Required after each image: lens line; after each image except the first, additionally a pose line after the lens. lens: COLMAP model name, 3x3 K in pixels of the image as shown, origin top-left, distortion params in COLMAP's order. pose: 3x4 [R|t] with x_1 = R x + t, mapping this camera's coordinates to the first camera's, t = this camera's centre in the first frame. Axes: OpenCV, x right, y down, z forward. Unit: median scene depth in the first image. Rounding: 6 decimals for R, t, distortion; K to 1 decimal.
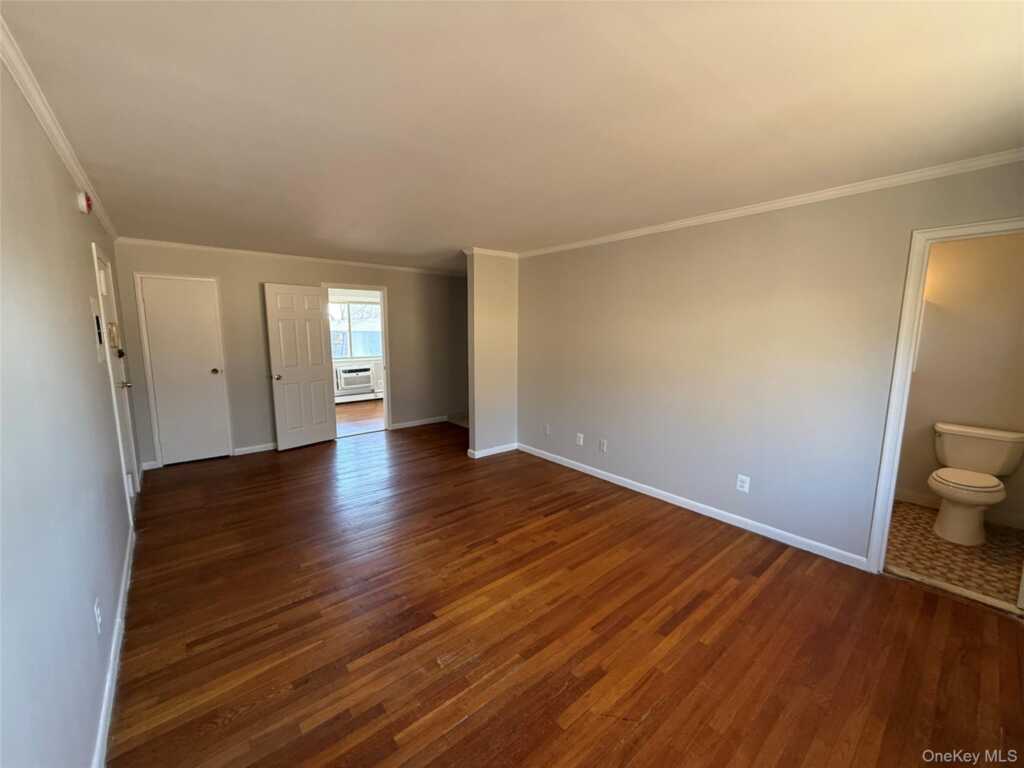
lens RADIAL K [[409.2, 0, 509.6], [0, 409.2, 386.0], [0, 0, 1]] dist [-0.001370, -0.000575]
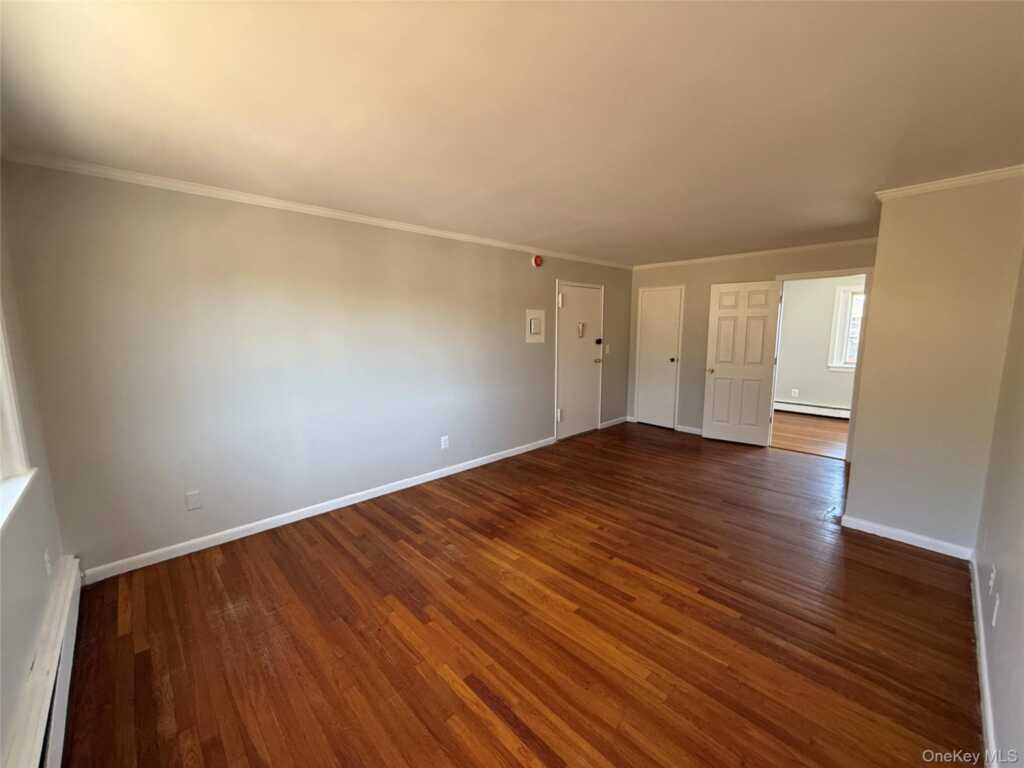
lens RADIAL K [[409.2, 0, 509.6], [0, 409.2, 383.7], [0, 0, 1]] dist [-0.001370, -0.000575]
pose [[0.058433, 0.132311, -0.989484, 0.912779], [-0.139145, 0.982582, 0.123171, -0.089235], [0.988547, 0.130484, 0.075826, 0.754735]]
